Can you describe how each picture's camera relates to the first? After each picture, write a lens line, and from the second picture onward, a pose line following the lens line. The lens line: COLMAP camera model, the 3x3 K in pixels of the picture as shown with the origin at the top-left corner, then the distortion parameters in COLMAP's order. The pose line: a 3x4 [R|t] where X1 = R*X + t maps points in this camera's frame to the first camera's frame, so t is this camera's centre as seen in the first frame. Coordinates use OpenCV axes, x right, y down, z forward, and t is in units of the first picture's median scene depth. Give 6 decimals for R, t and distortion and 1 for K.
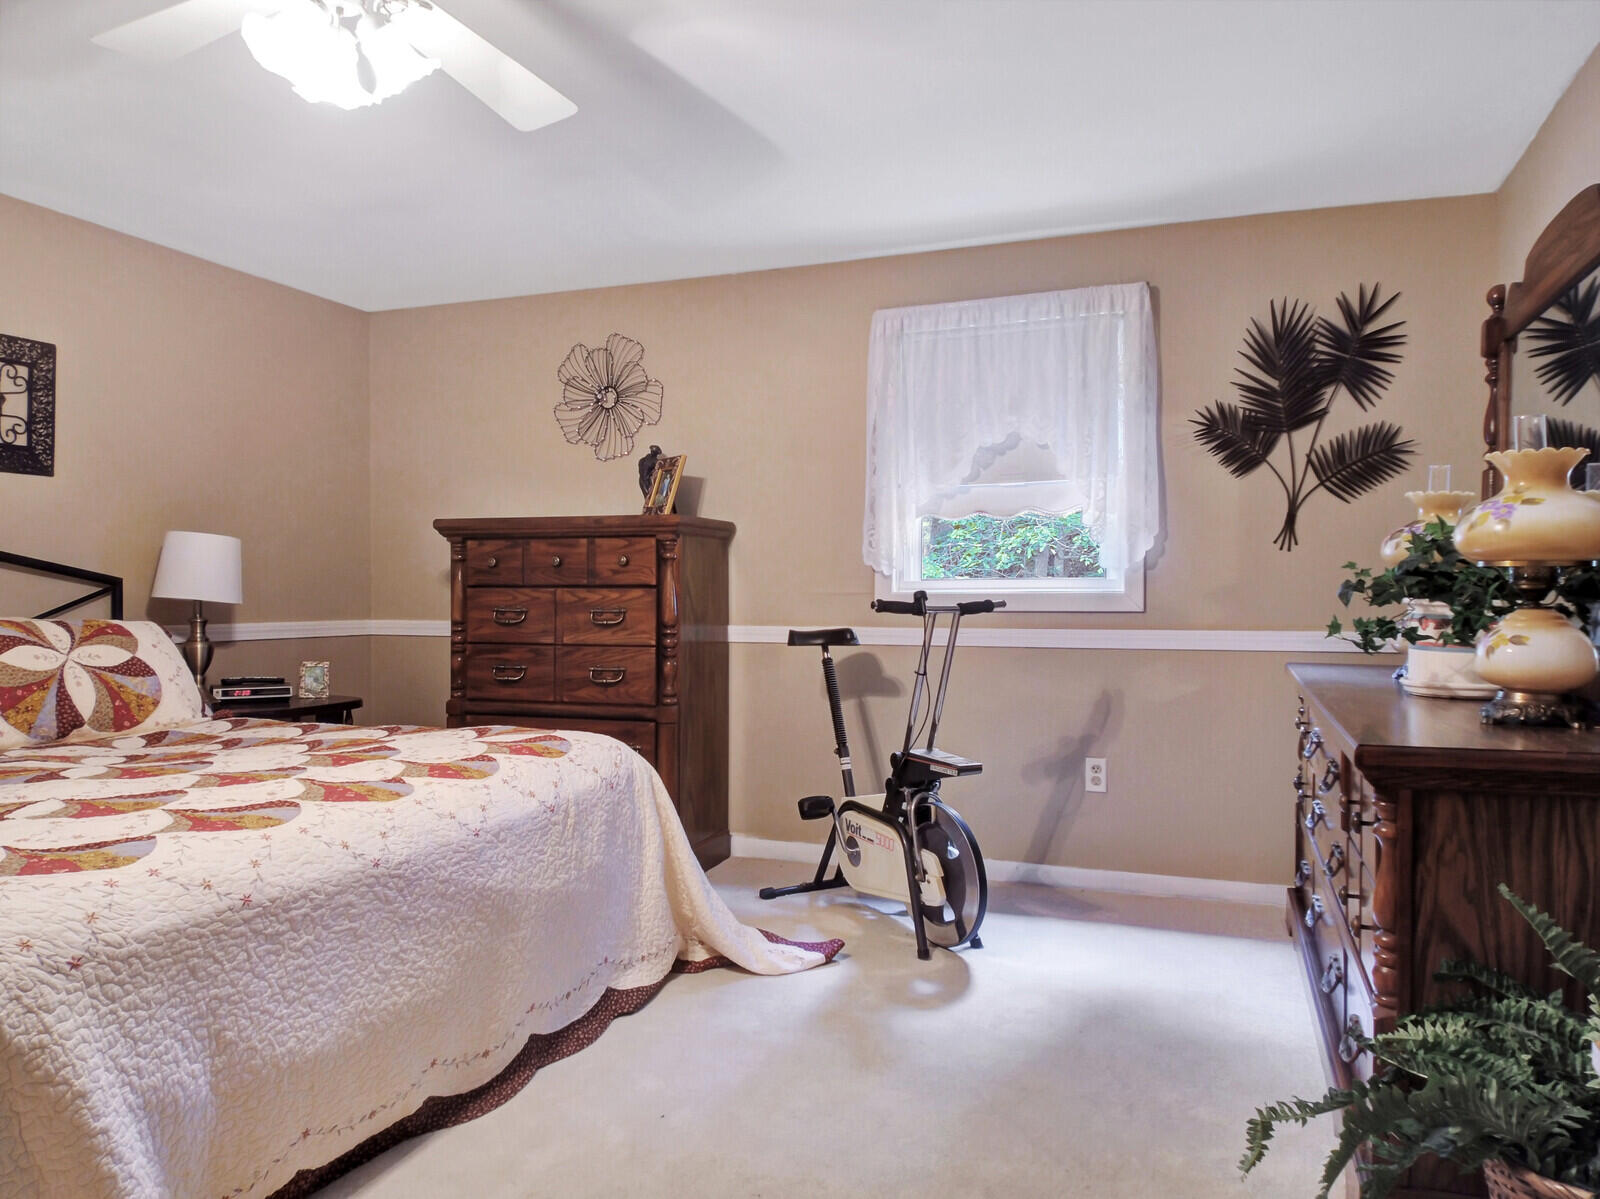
lens RADIAL K [[1096.8, 0, 802.8], [0, 1096.8, 589.9], [0, 0, 1]] dist [0.042966, -0.066233]
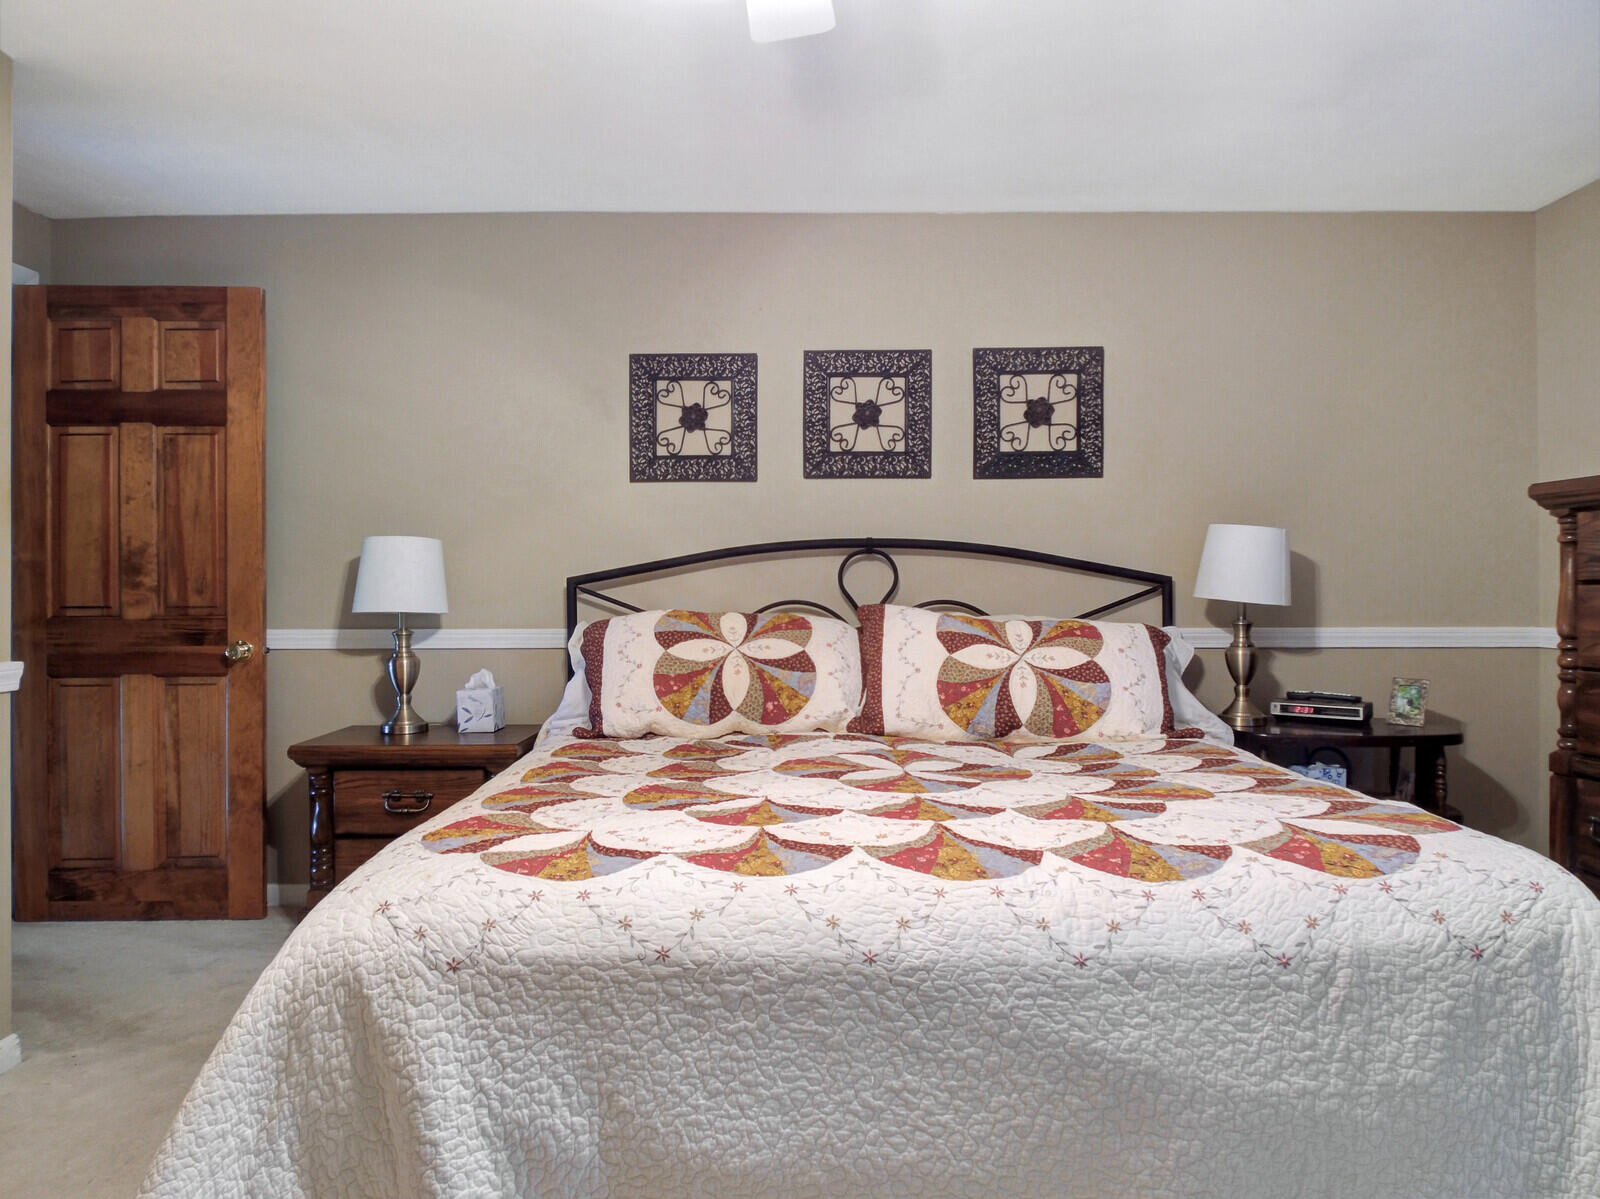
lens RADIAL K [[1096.8, 0, 802.8], [0, 1096.8, 589.9], [0, 0, 1]] dist [0.042966, -0.066233]
pose [[0.357464, 0.000207, -0.933927, 0.307369], [0.006782, 0.999973, 0.002818, -0.007686], [0.933902, -0.007342, 0.357453, 0.700491]]
